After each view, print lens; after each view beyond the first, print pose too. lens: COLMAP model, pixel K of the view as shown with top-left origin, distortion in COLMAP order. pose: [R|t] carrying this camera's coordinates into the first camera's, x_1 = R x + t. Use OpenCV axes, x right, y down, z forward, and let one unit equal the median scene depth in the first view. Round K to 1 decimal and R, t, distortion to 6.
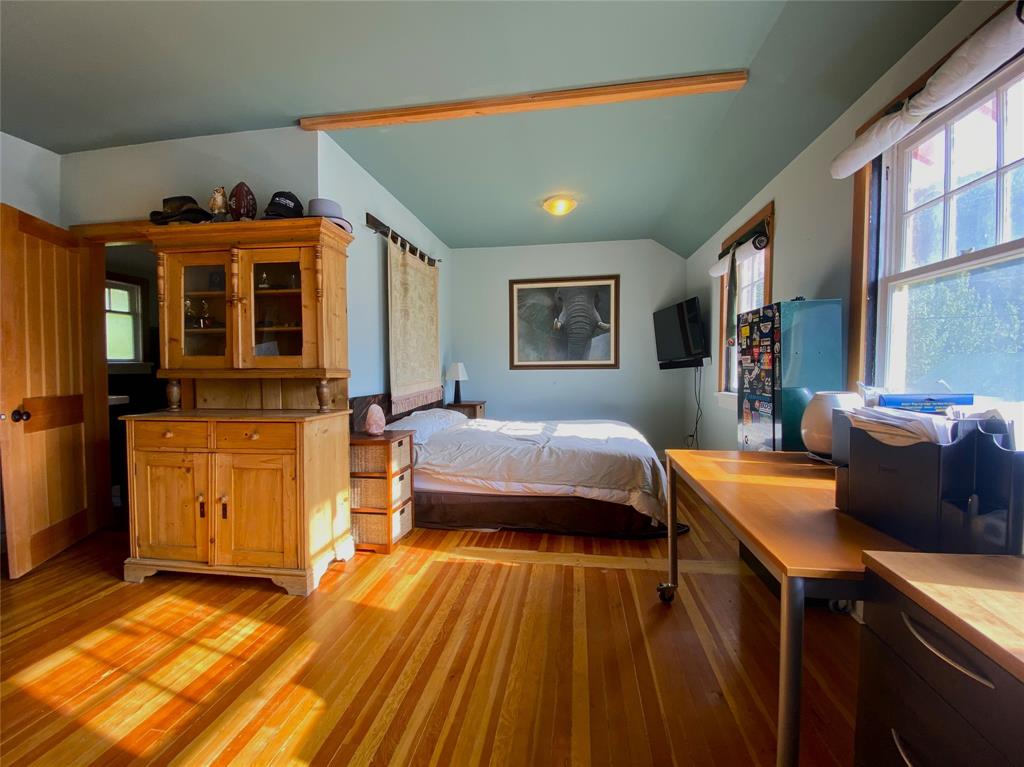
lens RADIAL K [[434.5, 0, 512.5], [0, 434.5, 376.4], [0, 0, 1]] dist [0.037426, -0.028175]
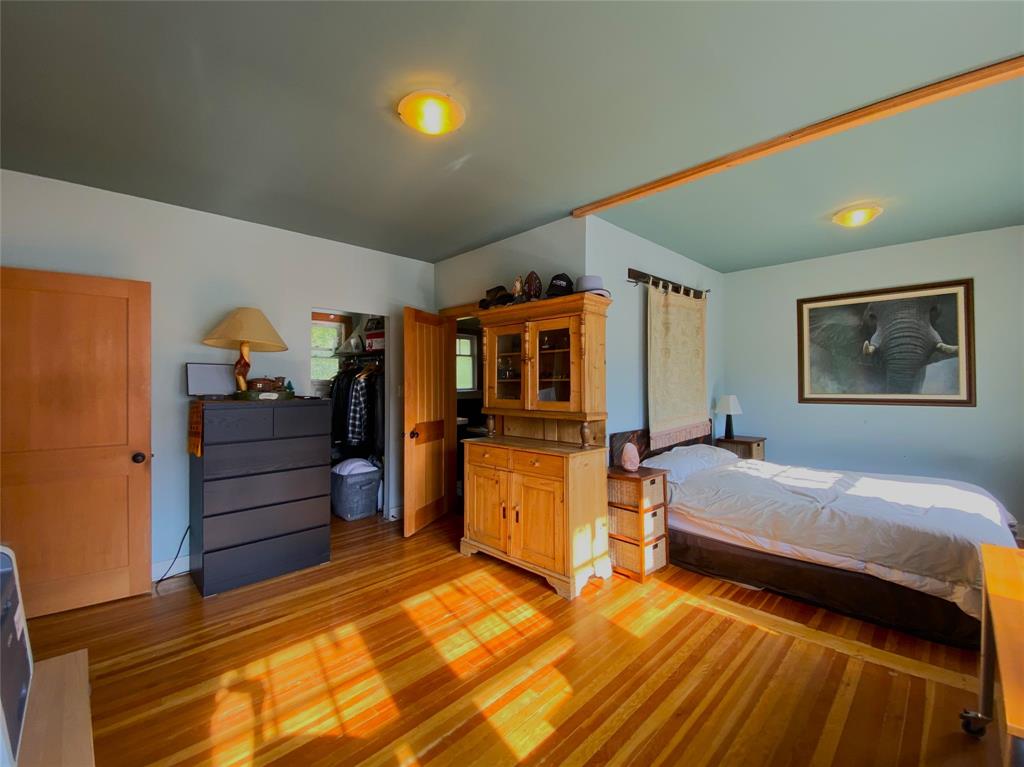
lens RADIAL K [[434.5, 0, 512.5], [0, 434.5, 376.4], [0, 0, 1]] dist [0.037426, -0.028175]
pose [[0.812774, -0.007177, -0.582535, 0.105602], [-0.017149, 0.999196, -0.036236, -0.070032], [0.582327, 0.039441, 0.811997, -0.101842]]
